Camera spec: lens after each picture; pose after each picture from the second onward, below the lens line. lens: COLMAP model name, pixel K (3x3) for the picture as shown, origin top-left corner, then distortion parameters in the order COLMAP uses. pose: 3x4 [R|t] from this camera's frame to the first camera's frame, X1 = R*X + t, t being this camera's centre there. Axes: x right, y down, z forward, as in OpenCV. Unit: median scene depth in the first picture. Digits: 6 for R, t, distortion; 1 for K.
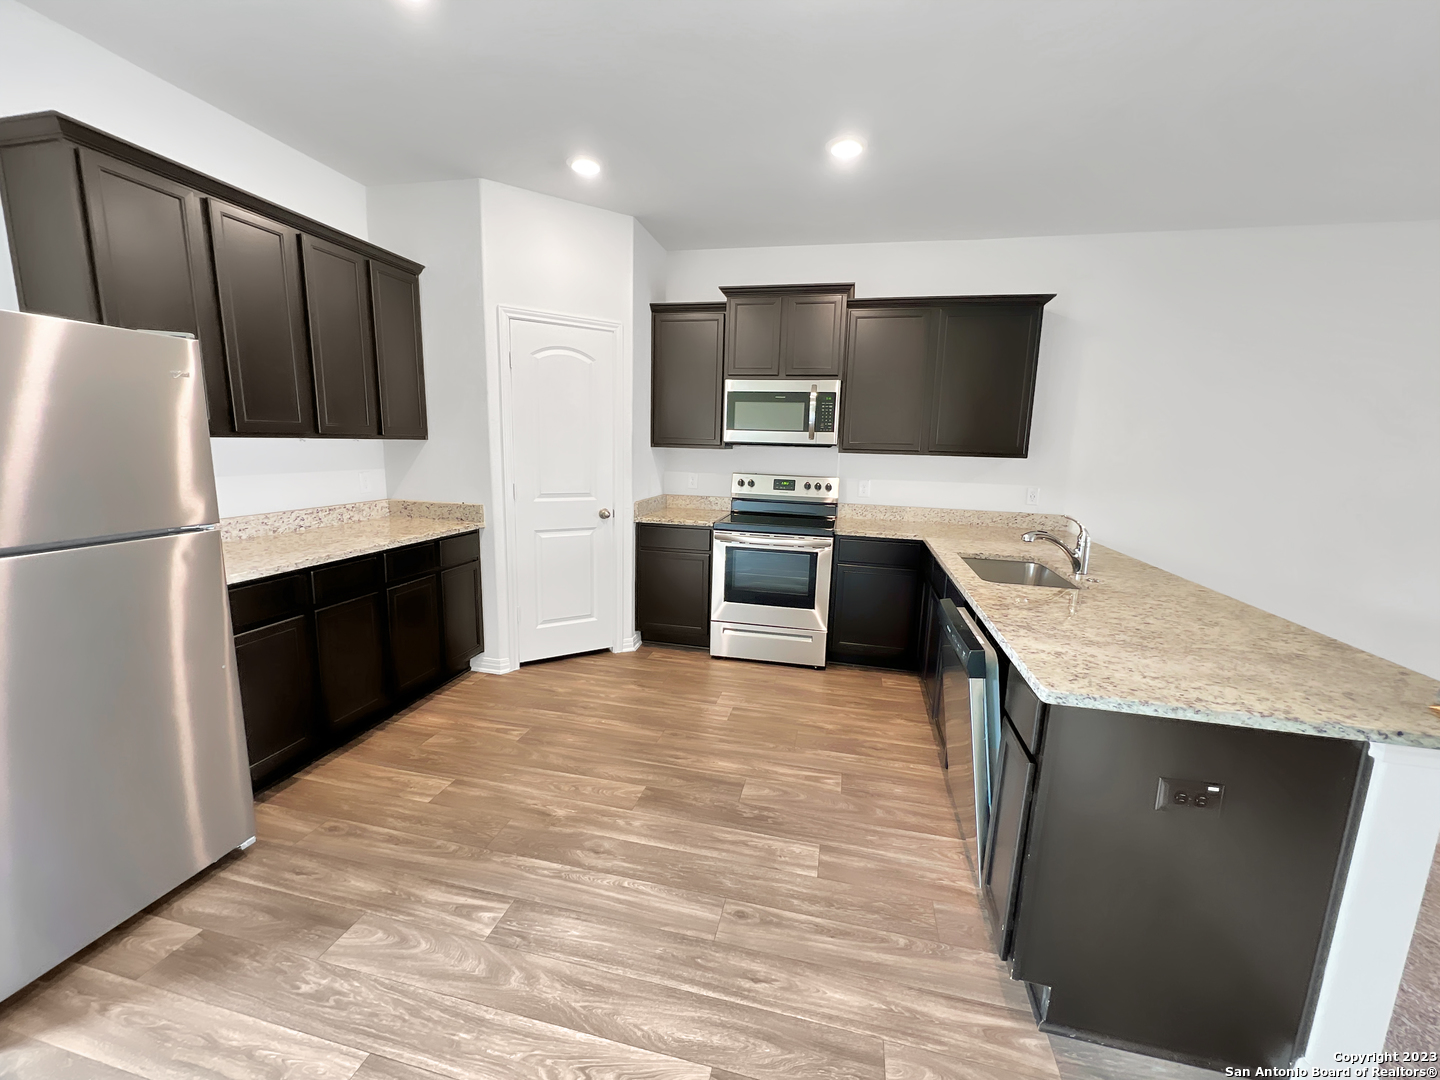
lens RADIAL K [[588.8, 0, 715.5], [0, 588.8, 544.8], [0, 0, 1]] dist [0.006783, -0.001065]
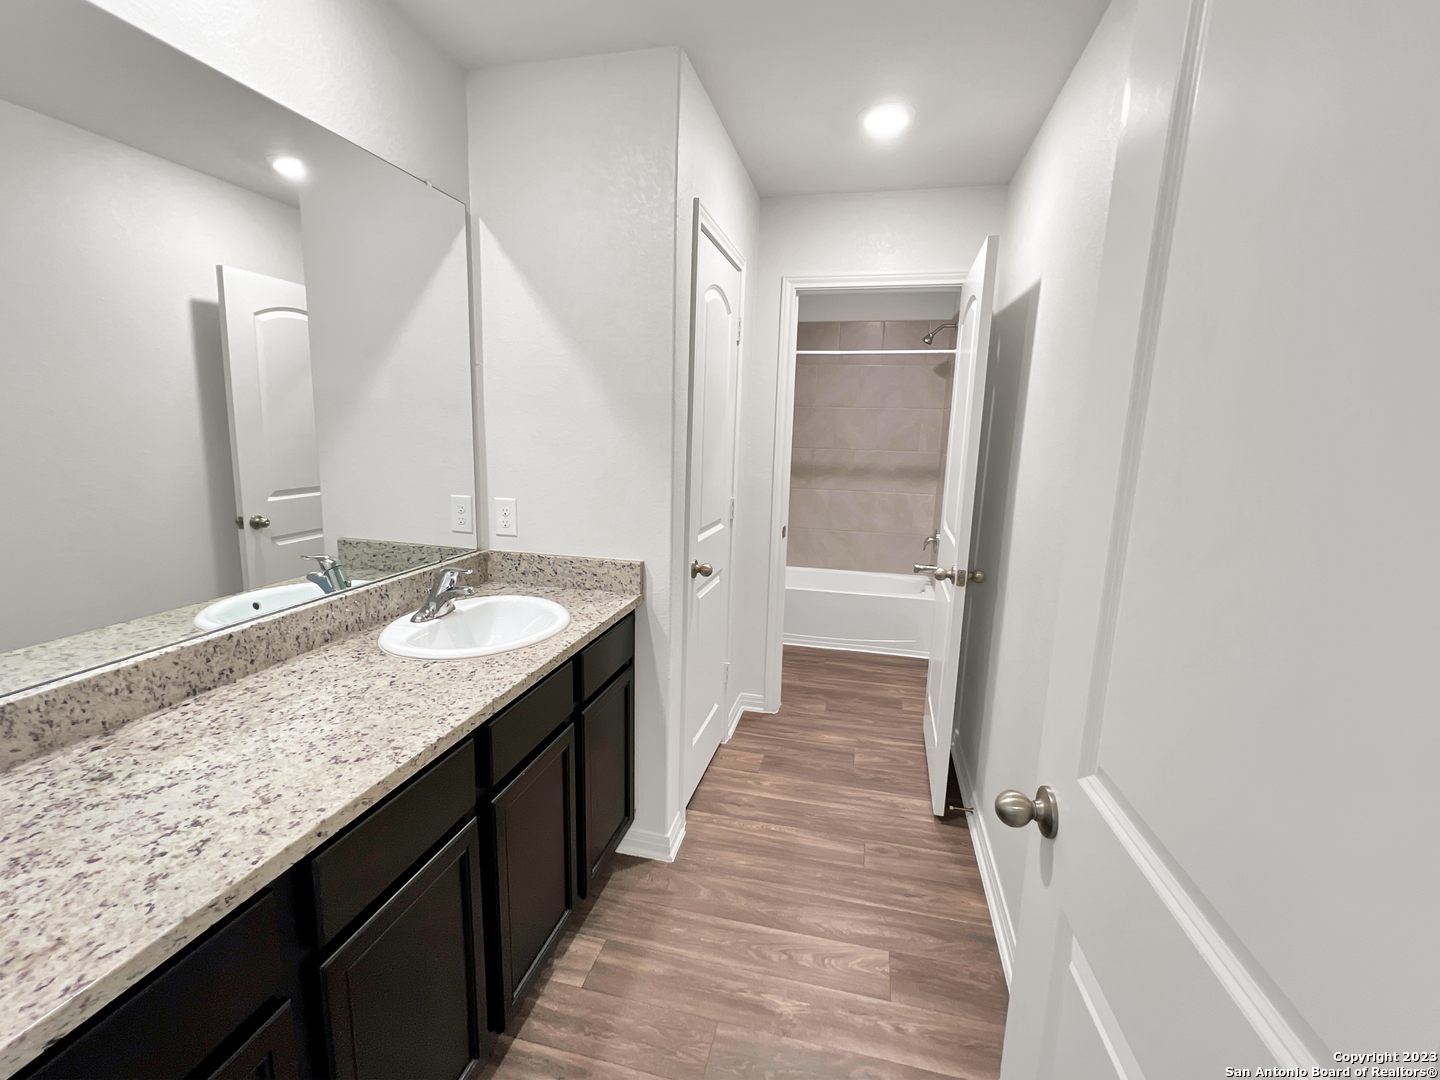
lens RADIAL K [[655.5, 0, 718.5], [0, 655.5, 547.6], [0, 0, 1]] dist [0.003587, 0.001744]
pose [[0.999992, -0.003567, -0.001545, -0.269661], [0.003566, 0.999994, -0.000459, 0.044103], [0.001547, 0.000453, 0.999999, -0.265937]]
